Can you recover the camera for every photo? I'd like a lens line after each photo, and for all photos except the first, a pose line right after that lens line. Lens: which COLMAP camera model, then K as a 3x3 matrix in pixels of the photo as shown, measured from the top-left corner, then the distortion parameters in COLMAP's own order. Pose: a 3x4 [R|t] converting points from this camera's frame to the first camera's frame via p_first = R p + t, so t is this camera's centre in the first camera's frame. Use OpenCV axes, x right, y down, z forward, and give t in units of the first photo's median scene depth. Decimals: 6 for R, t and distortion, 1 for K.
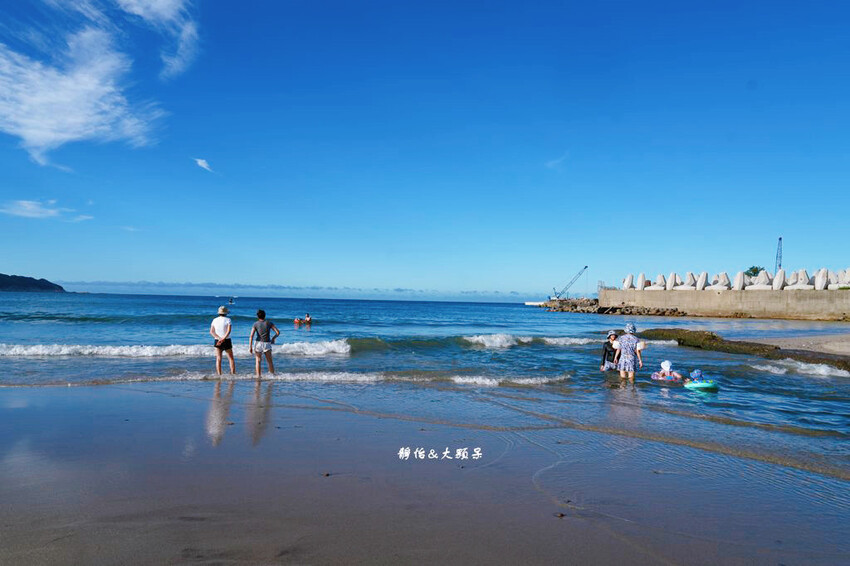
lens RADIAL K [[619.6, 0, 426.0], [0, 619.6, 282.2], [0, 0, 1]] dist [-0.002756, 0.001182]
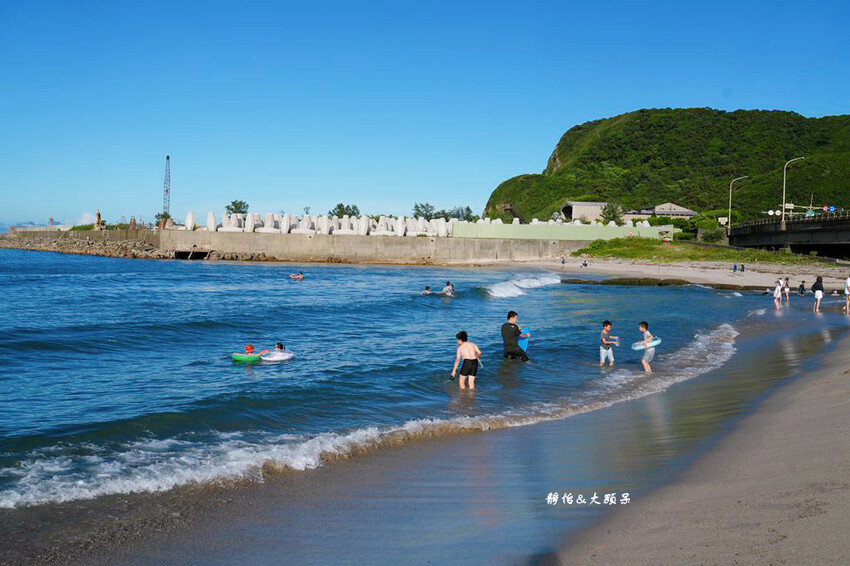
lens RADIAL K [[944.3, 0, 427.6], [0, 944.3, 282.4], [0, 0, 1]] dist [-0.006134, 0.000000]
pose [[0.580188, -0.035585, 0.813705, -0.581582], [-0.039477, 0.996642, 0.071734, -0.023064], [-0.813525, -0.073742, 0.576835, 0.003528]]
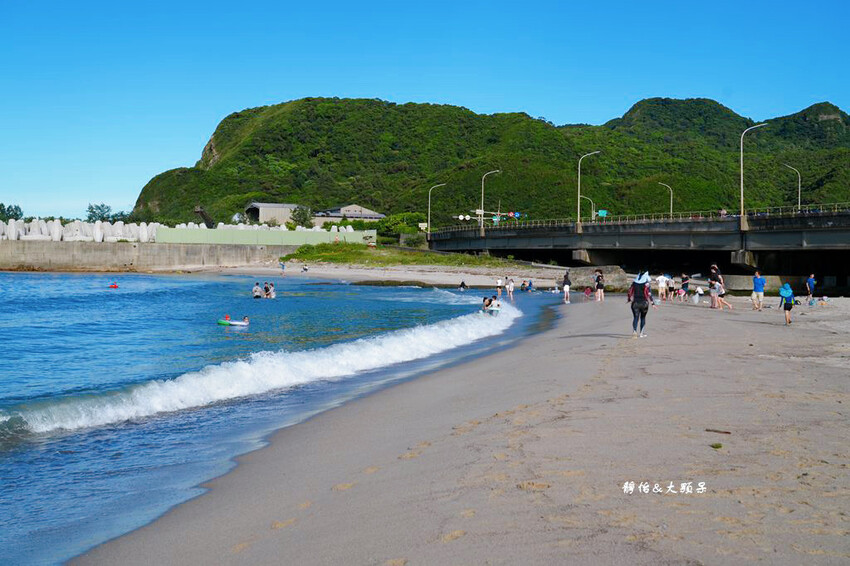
lens RADIAL K [[1123.7, 0, 430.2], [0, 1123.7, 282.5], [0, 0, 1]] dist [0.037848, 0.000000]
pose [[0.268222, -0.036380, 0.962670, -0.856115], [-0.043325, 0.997820, 0.049780, -0.030973], [-0.962383, -0.055060, 0.266061, -0.017124]]
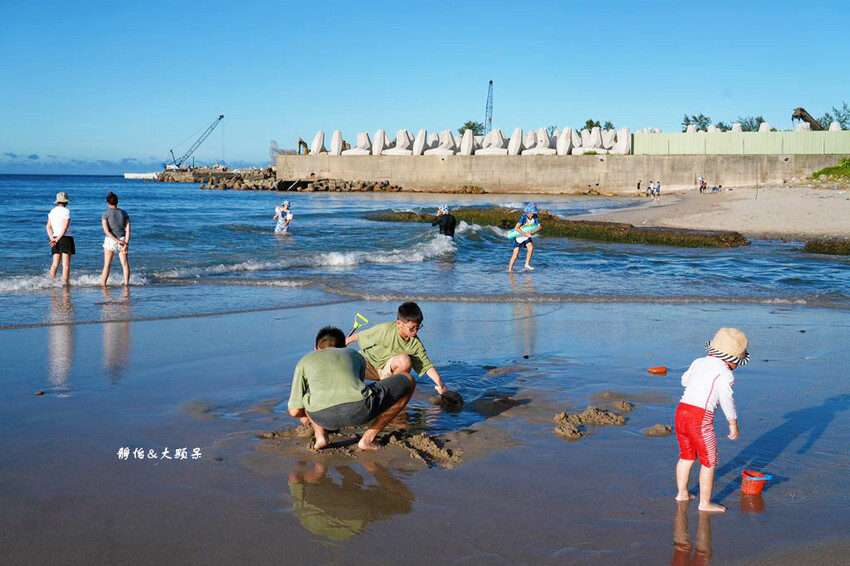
lens RADIAL K [[991.7, 0, 422.4], [0, 991.7, 285.4], [0, 0, 1]] dist [-0.002572, 0.000000]
pose [[0.890098, -0.060010, 0.451801, -0.078865], [-0.006363, 0.989561, 0.143973, -0.003202], [-0.455725, -0.131025, 0.880425, -0.031048]]
